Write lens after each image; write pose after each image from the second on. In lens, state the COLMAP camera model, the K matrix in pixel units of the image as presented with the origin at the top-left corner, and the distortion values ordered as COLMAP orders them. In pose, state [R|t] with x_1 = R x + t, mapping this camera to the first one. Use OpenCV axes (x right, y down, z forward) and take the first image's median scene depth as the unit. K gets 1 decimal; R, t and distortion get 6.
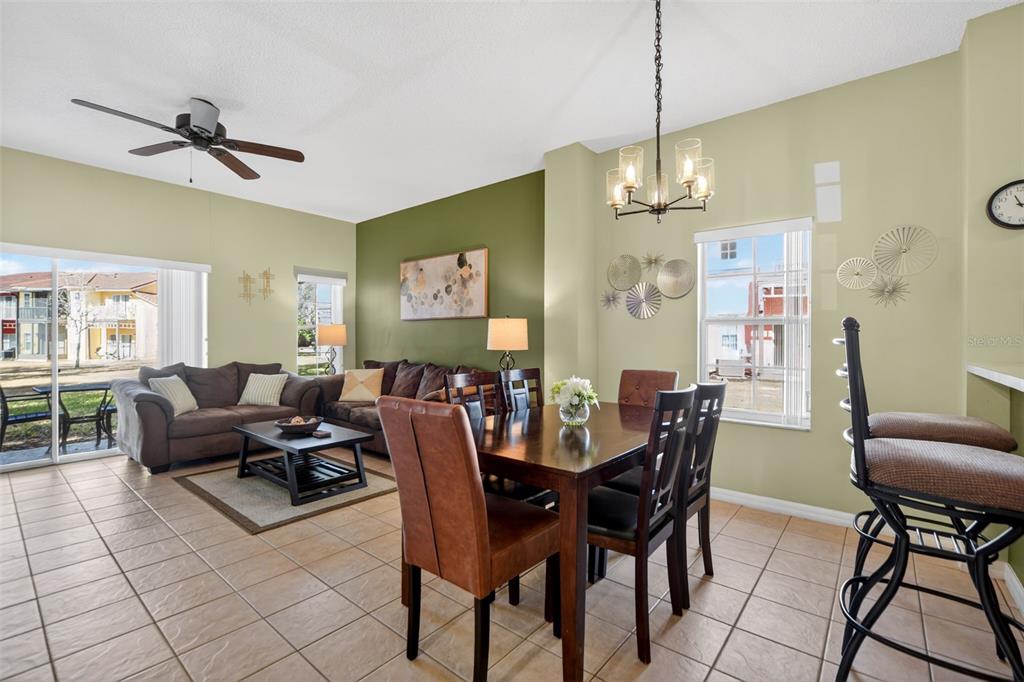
lens RADIAL K [[439.7, 0, 512.0], [0, 439.7, 341.0], [0, 0, 1]] dist [-0.001035, -0.000018]
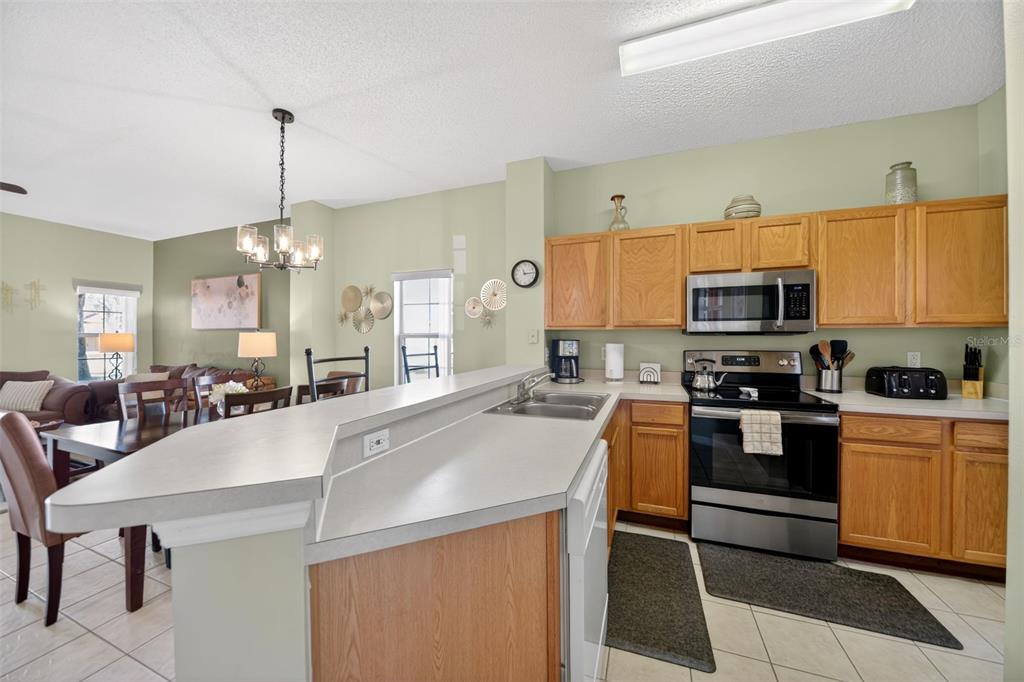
lens RADIAL K [[355.4, 0, 495.5], [0, 355.4, 335.5], [0, 0, 1]] dist [-0.001902, -0.000171]
pose [[0.957363, -0.001023, 0.288885, 0.278960], [0.003549, 0.999960, -0.008223, -0.024202], [-0.288865, 0.008898, 0.957329, -0.139956]]
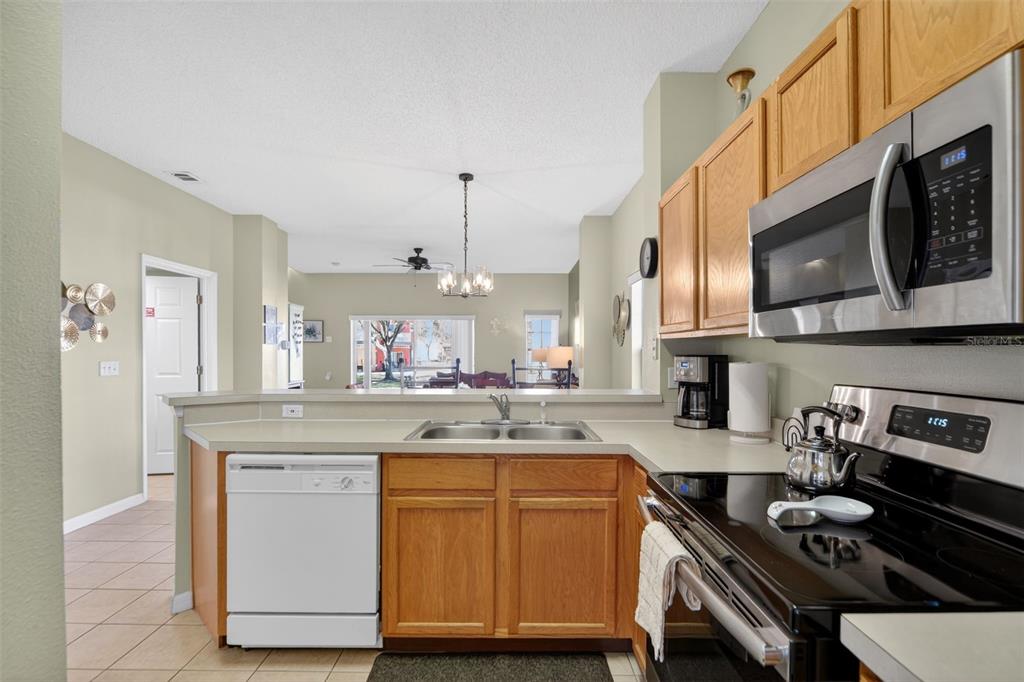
lens RADIAL K [[449.1, 0, 516.0], [0, 449.1, 352.5], [0, 0, 1]] dist [0.000071, 0.000044]
pose [[0.638145, 0.002608, -0.769912, 0.805067], [-0.007391, 0.999969, -0.002738, -0.021604], [0.769881, 0.007437, 0.638145, -0.021721]]
